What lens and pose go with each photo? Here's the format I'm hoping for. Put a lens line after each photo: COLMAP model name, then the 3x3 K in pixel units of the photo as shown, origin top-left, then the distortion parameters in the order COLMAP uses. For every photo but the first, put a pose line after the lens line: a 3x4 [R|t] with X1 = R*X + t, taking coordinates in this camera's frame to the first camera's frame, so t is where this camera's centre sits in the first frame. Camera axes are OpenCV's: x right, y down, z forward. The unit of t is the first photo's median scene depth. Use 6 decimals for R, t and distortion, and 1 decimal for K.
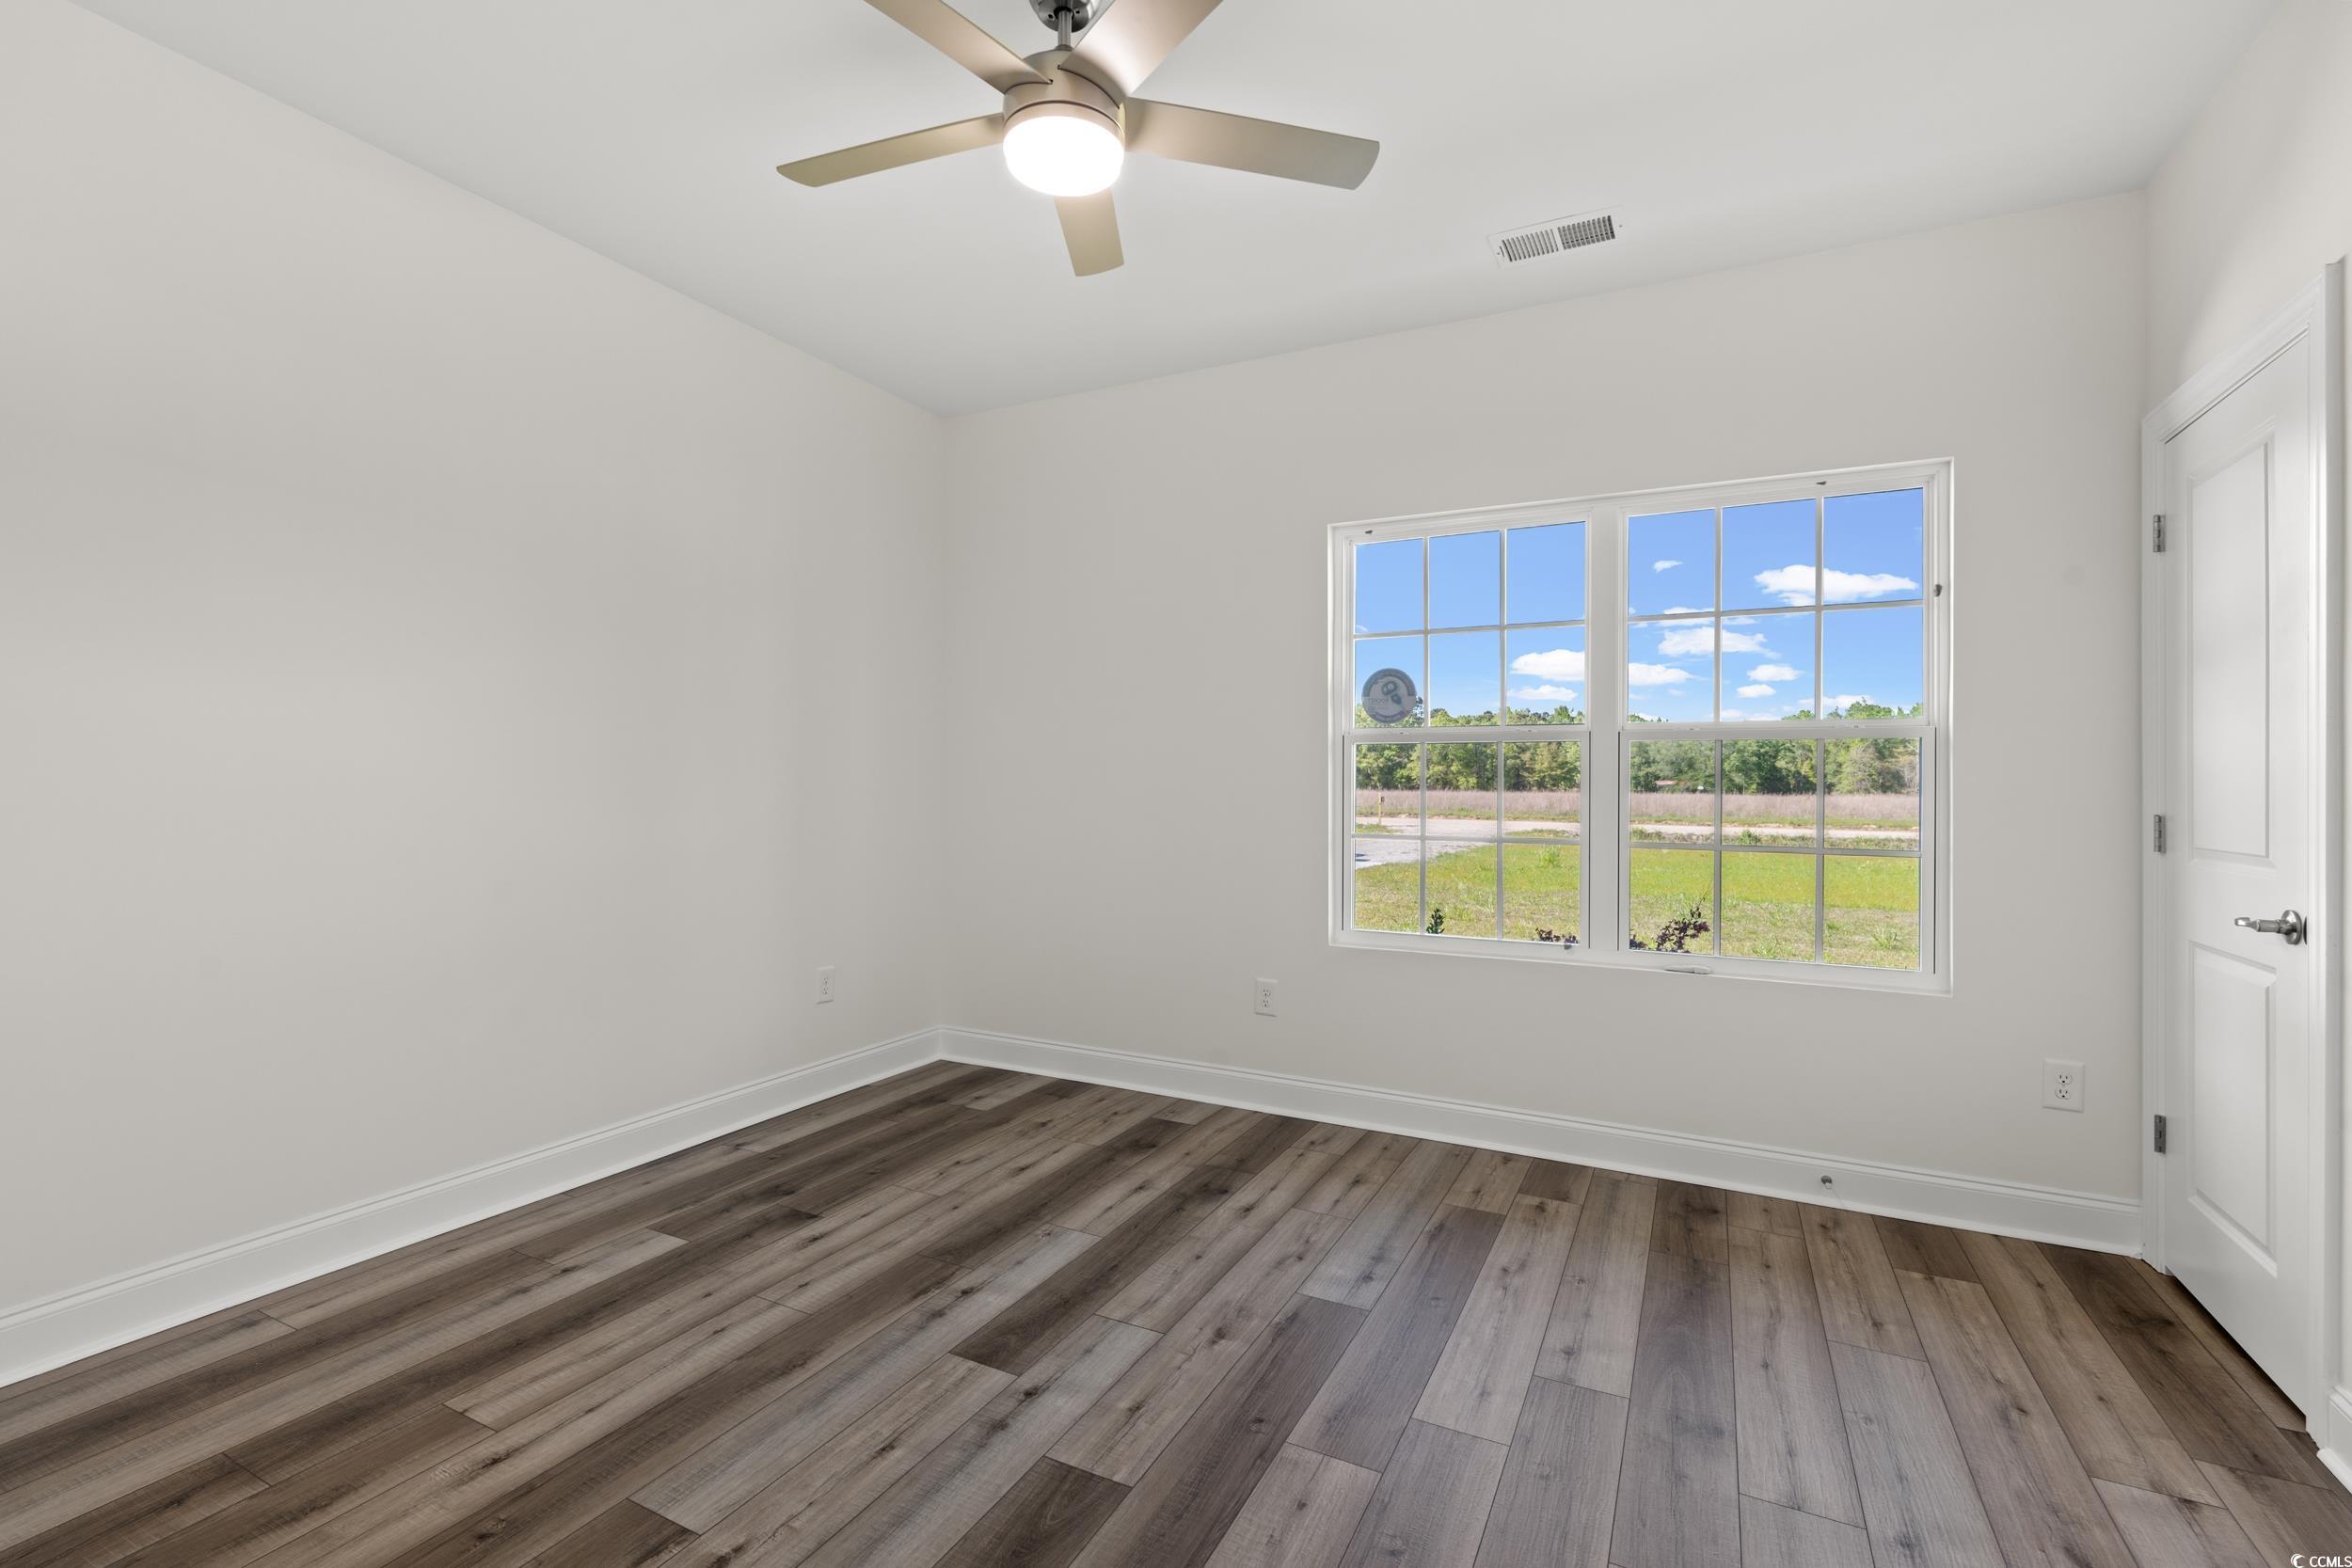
lens RADIAL K [[1032.7, 0, 1160.9], [0, 1032.7, 769.3], [0, 0, 1]] dist [-0.003794, -0.000148]
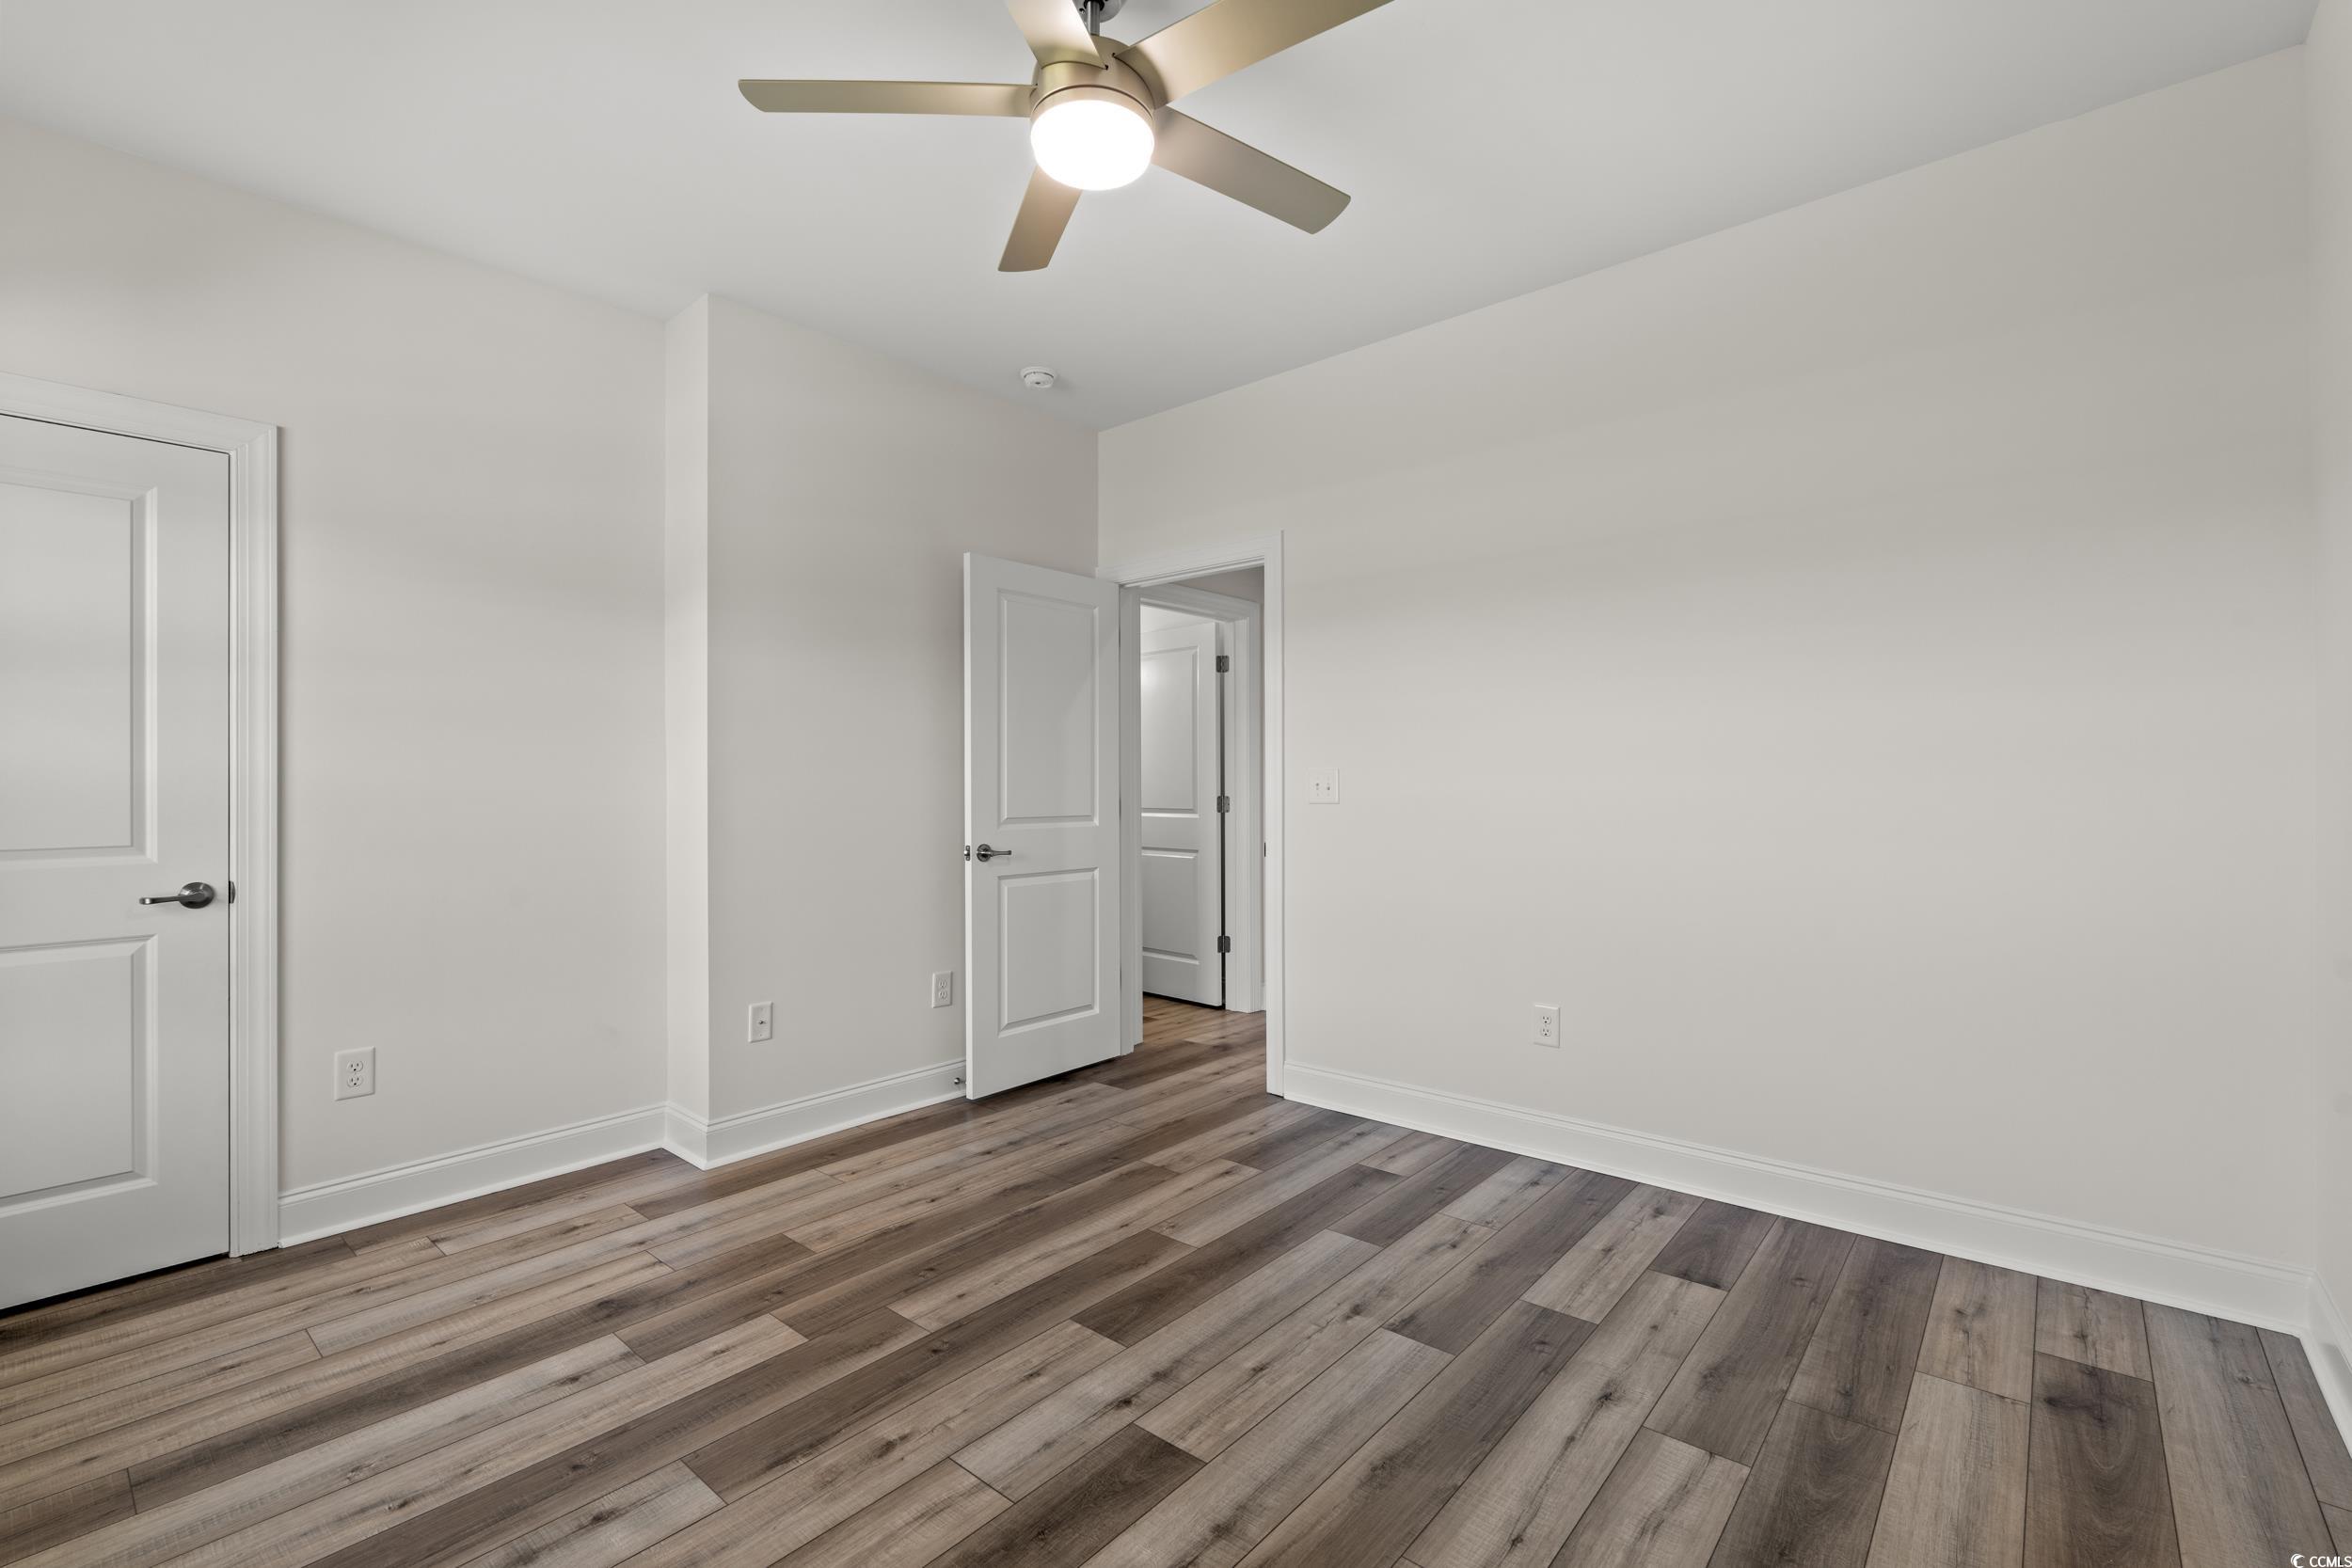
lens RADIAL K [[1032.7, 0, 1174.3], [0, 1032.7, 794.8], [0, 0, 1]] dist [-0.003794, -0.000148]
pose [[-0.974082, -0.003157, 0.226175, -0.398859], [-0.003359, 0.999994, -0.000508, 0.021855], [-0.226172, -0.001255, -0.974087, 1.975438]]
